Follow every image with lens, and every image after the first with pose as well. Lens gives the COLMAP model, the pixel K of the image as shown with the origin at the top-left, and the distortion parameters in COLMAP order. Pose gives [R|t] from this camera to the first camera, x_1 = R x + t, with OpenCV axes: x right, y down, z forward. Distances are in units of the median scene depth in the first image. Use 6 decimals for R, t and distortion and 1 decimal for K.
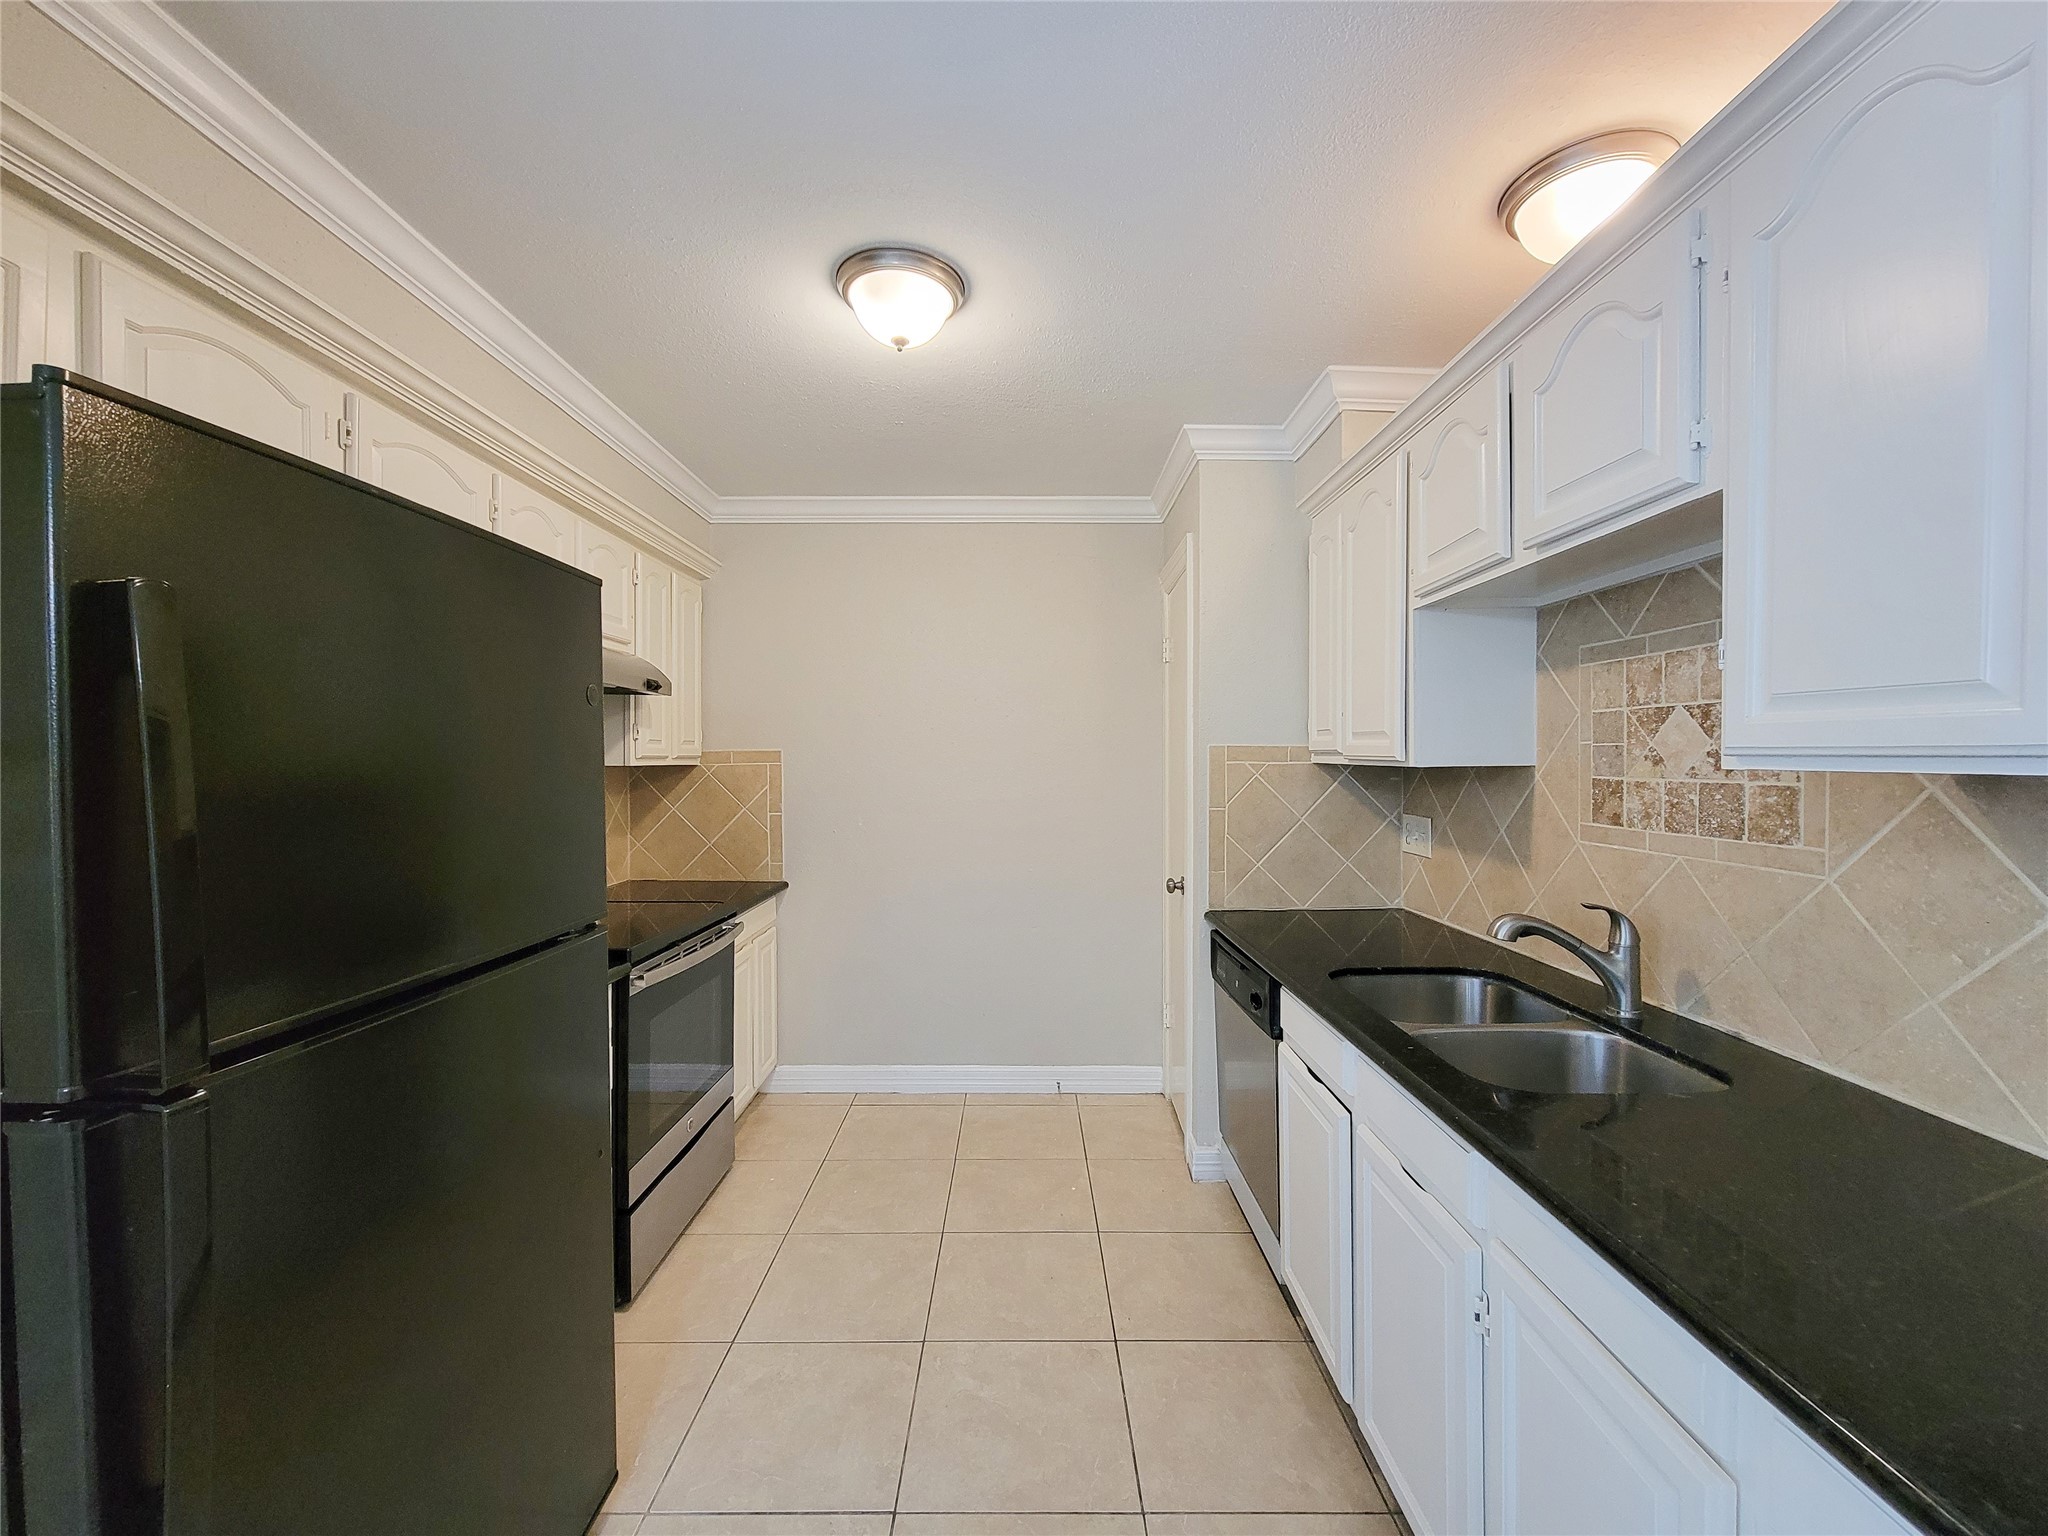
lens RADIAL K [[831.0, 0, 1024.2], [0, 831.0, 772.6], [0, 0, 1]] dist [0.005672, -0.004545]
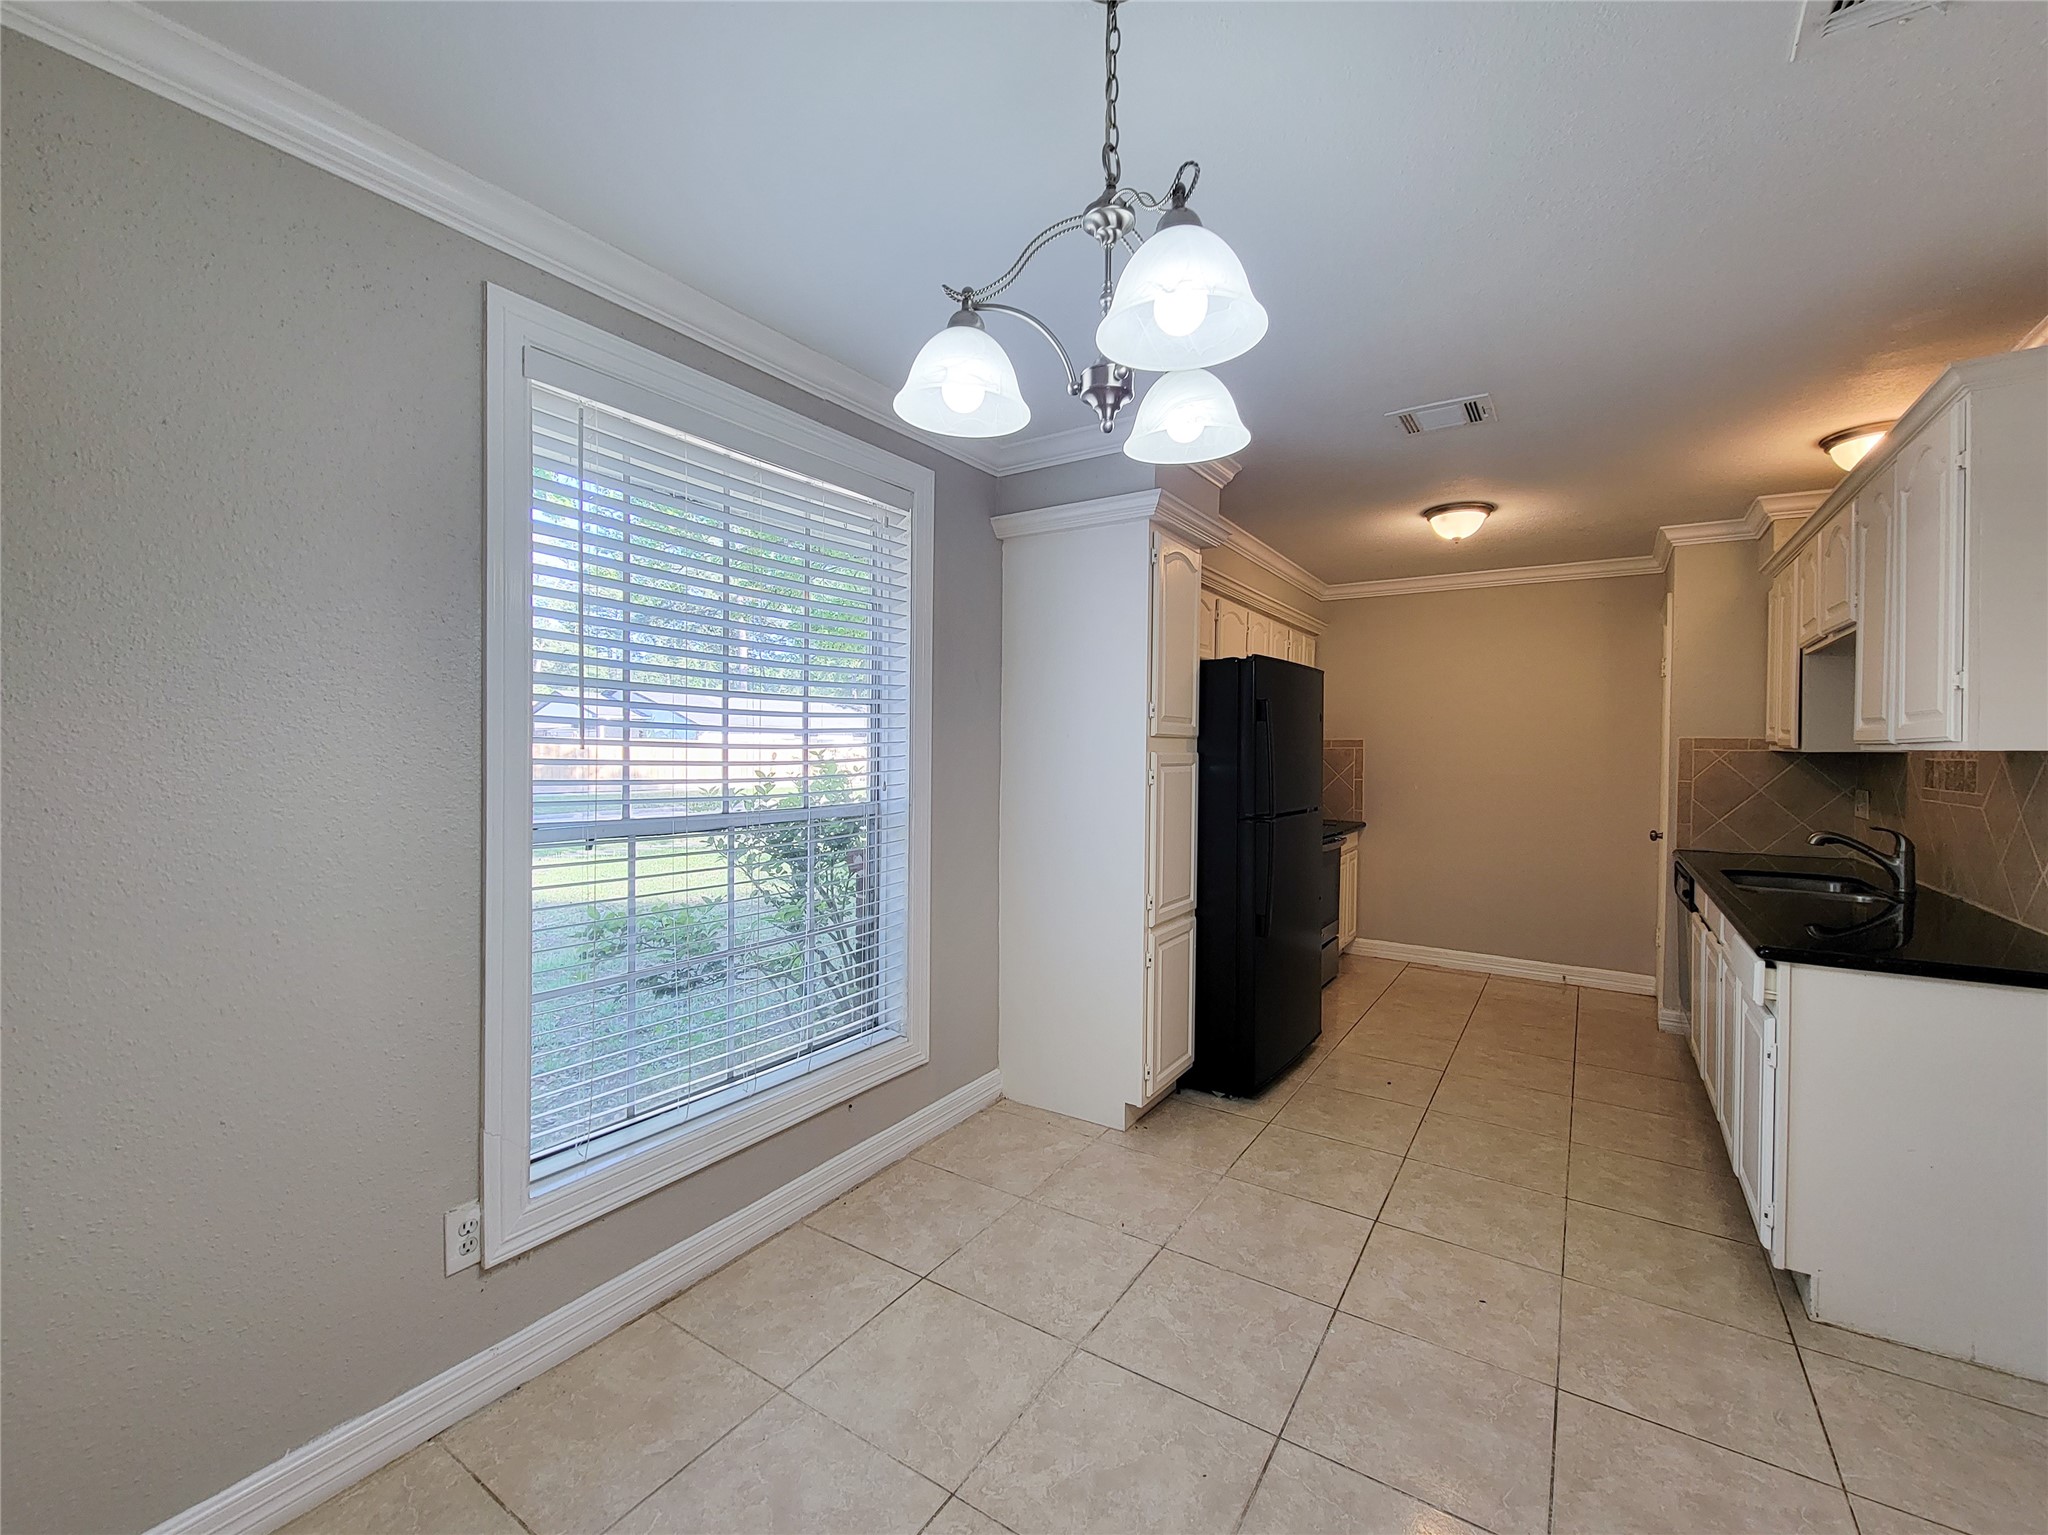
lens RADIAL K [[851.4, 0, 1035.3], [0, 851.4, 759.7], [0, 0, 1]] dist [-0.000639, -0.000170]
pose [[0.836082, 0.018788, -0.548283, 0.152438], [-0.020662, 0.999783, 0.002752, 0.040321], [0.548215, 0.009028, 0.836289, -1.414257]]
